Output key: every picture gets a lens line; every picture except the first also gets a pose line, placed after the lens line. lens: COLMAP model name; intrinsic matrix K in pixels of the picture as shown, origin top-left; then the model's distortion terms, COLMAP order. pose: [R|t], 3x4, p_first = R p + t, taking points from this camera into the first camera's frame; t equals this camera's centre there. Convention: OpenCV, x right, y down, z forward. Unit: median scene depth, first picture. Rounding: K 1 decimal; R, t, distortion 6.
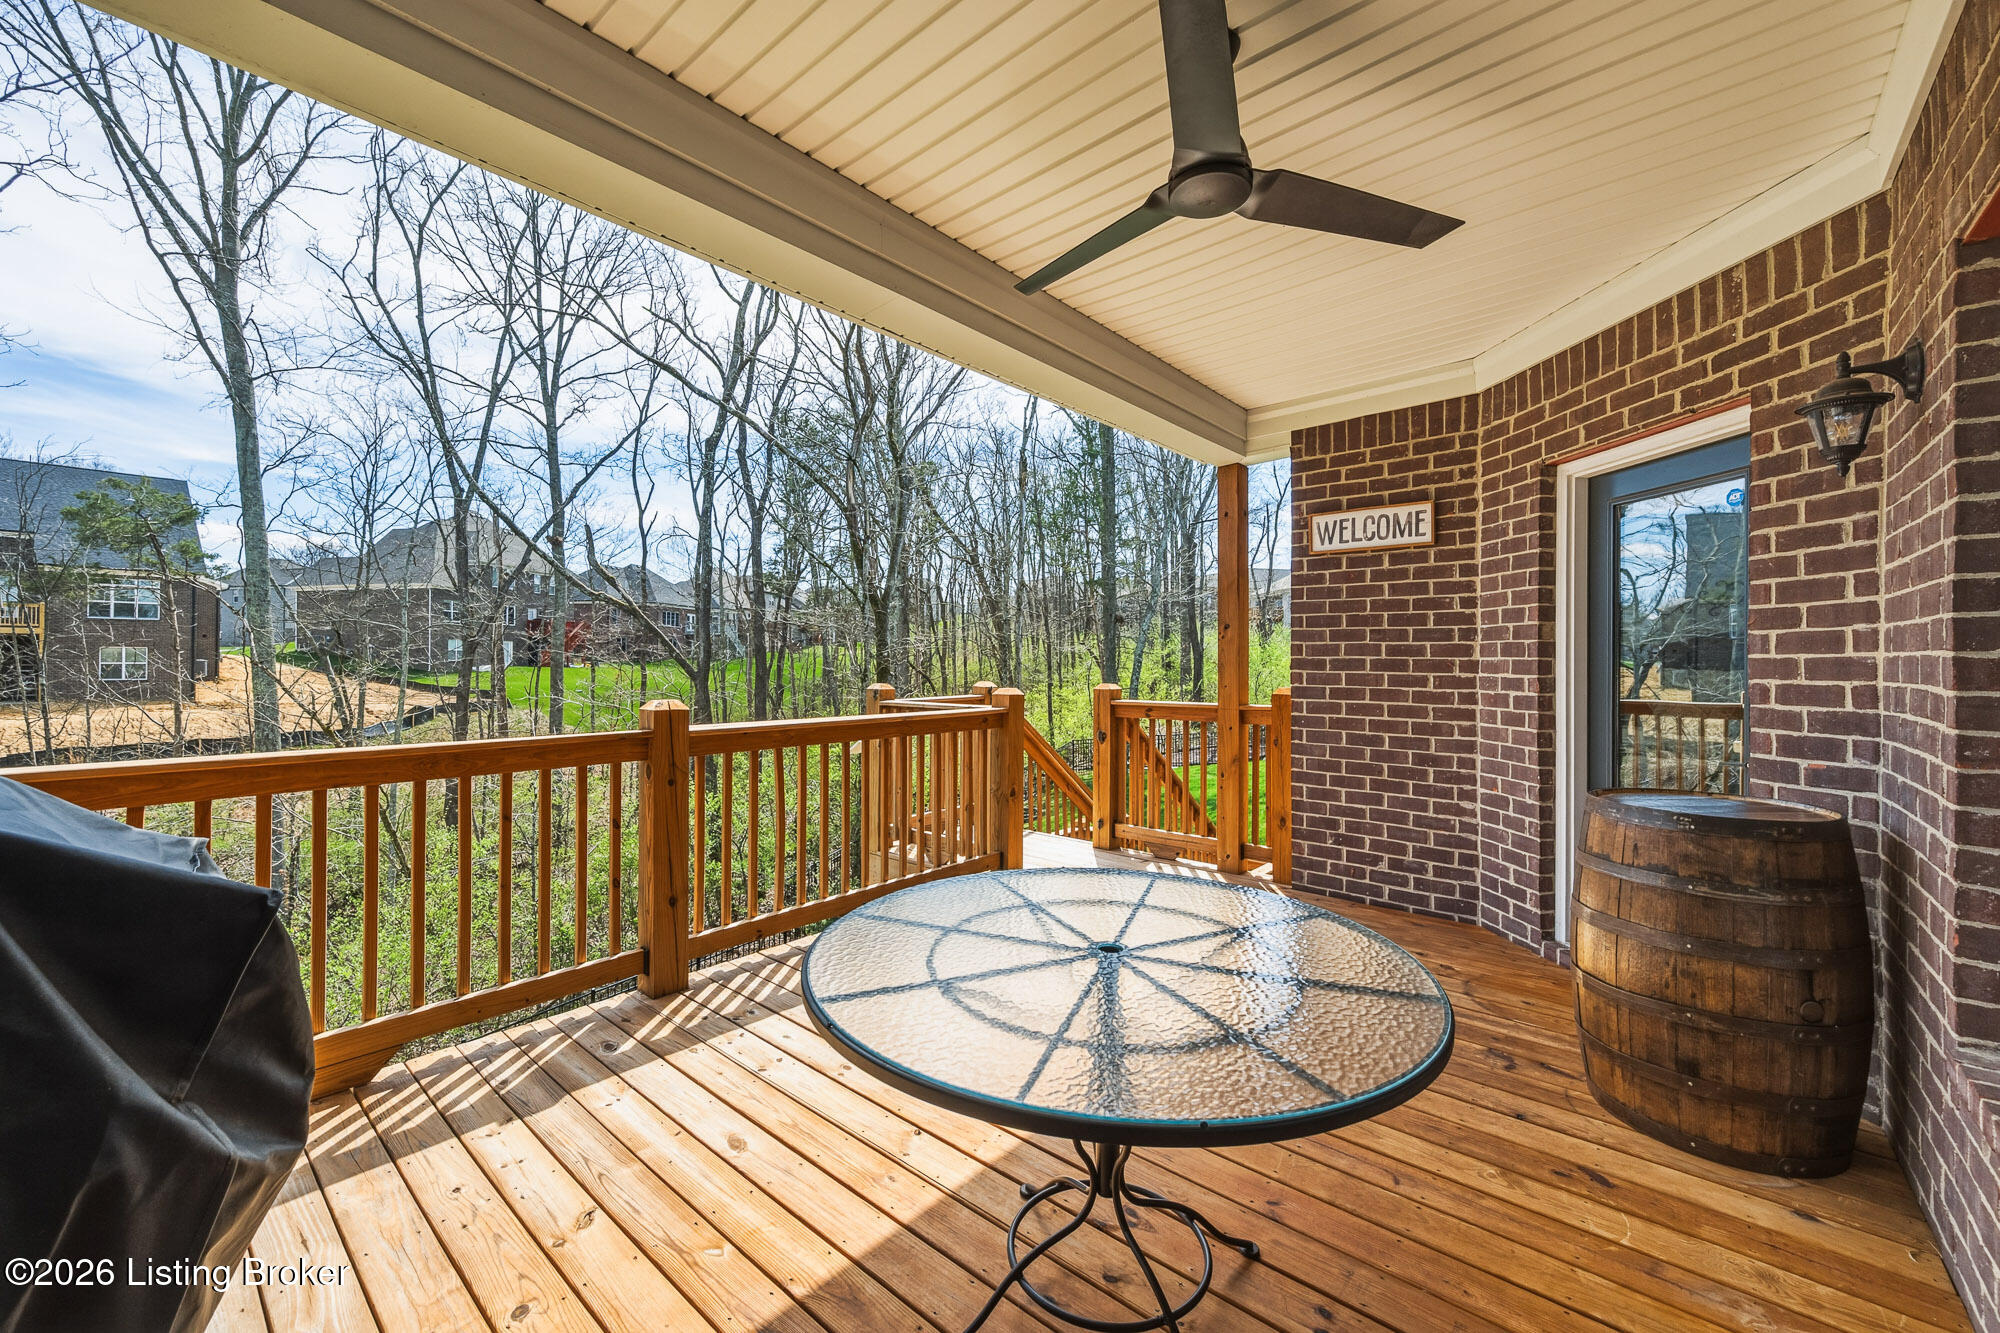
lens RADIAL K [[782.2, 0, 980.6], [0, 782.2, 661.2], [0, 0, 1]] dist [-0.004142, 0.000196]
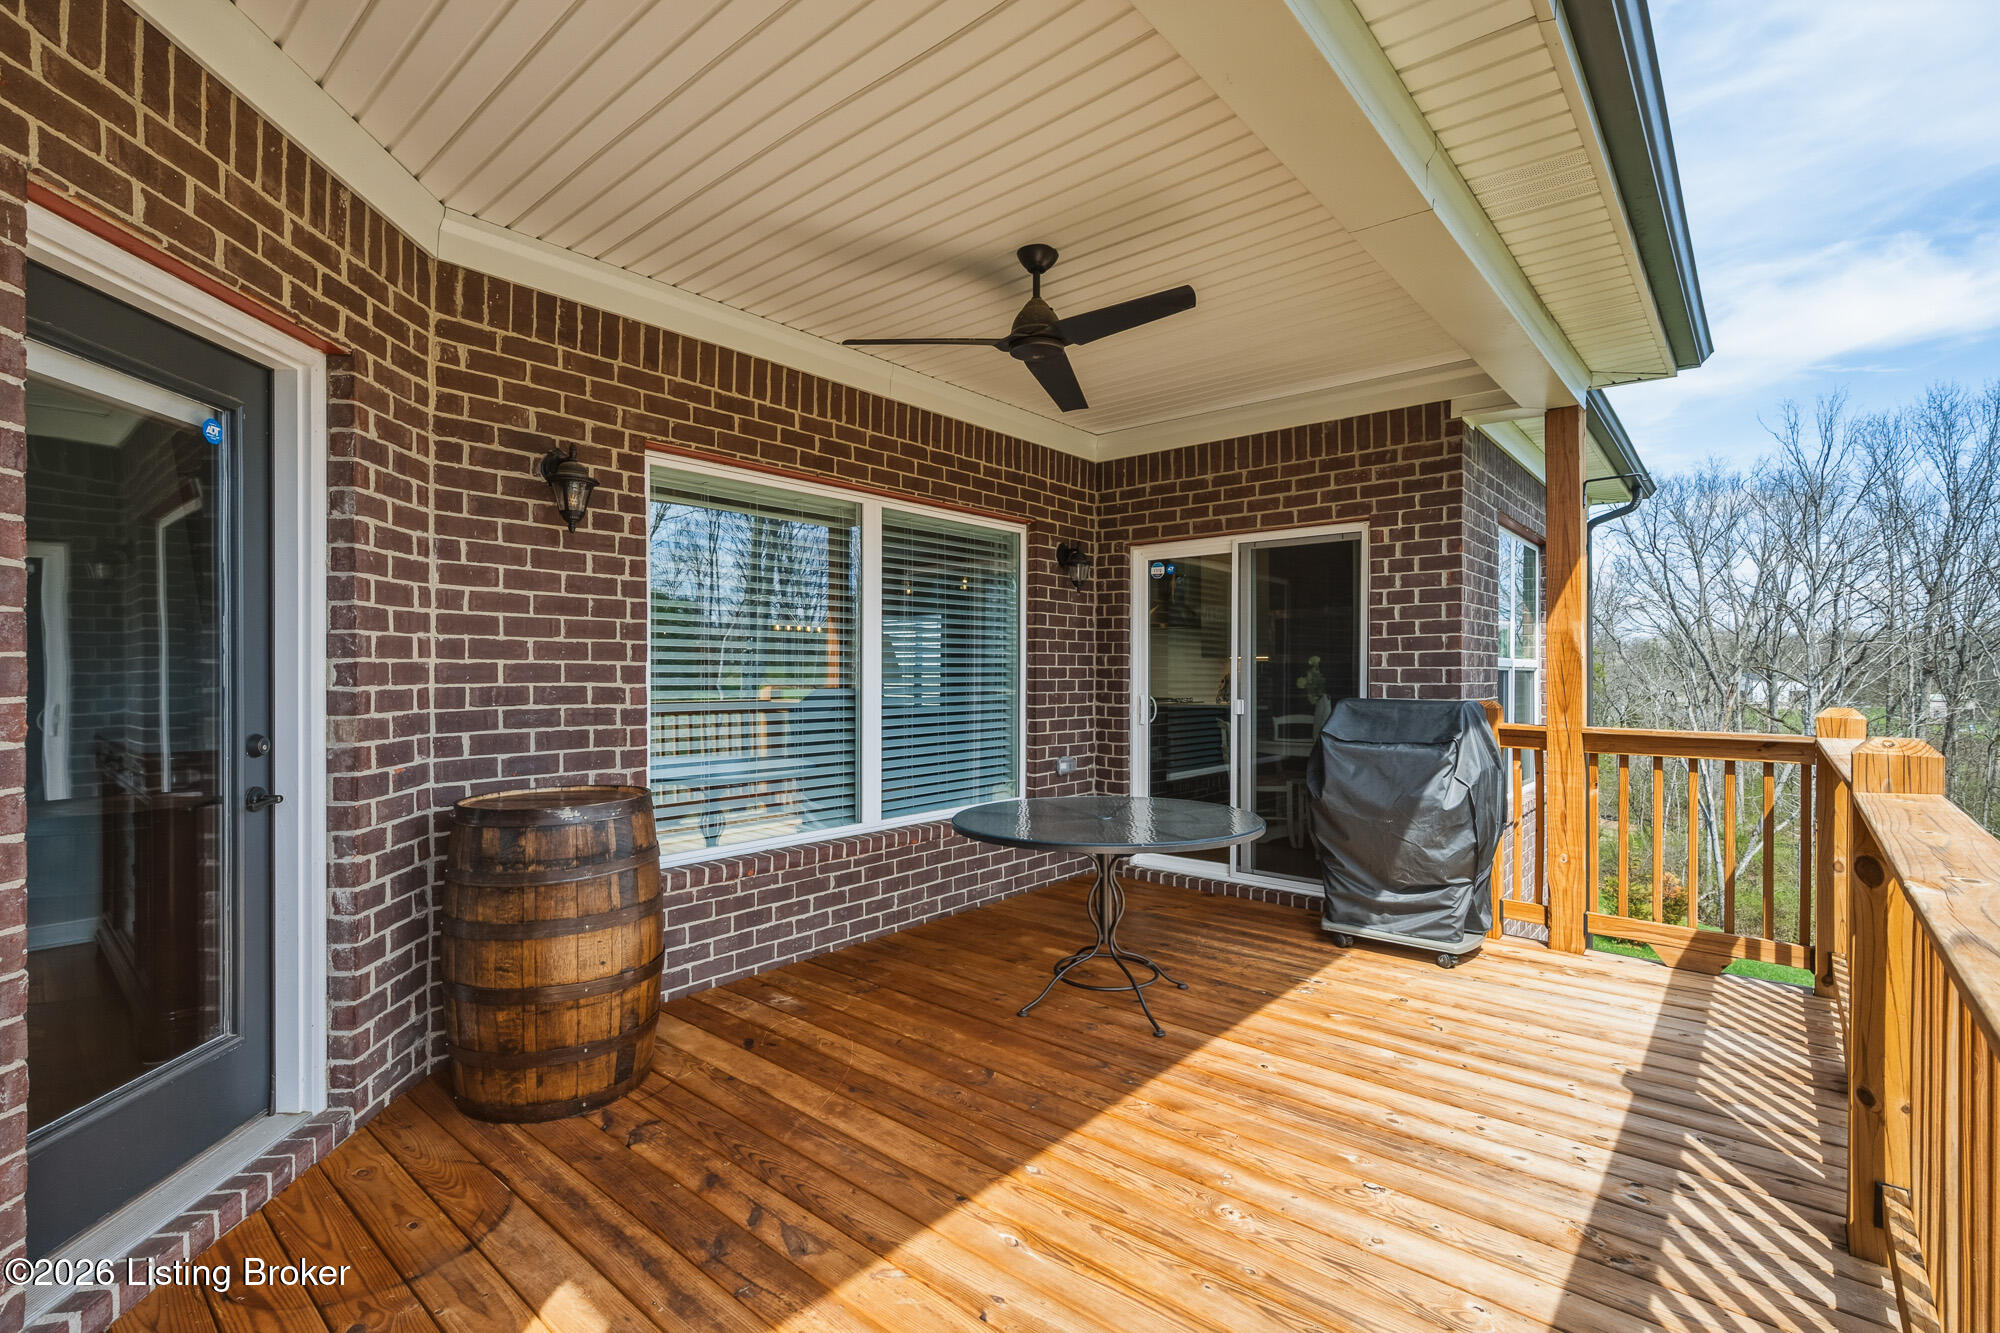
lens RADIAL K [[912.1, 0, 992.8], [0, 912.1, 670.0], [0, 0, 1]] dist [0.001816, 0.000640]
pose [[-0.999707, -0.003046, -0.024031, 0.274210], [-0.002963, 0.999990, -0.003479, 0.005617], [0.024041, -0.003407, -0.999705, 1.753049]]
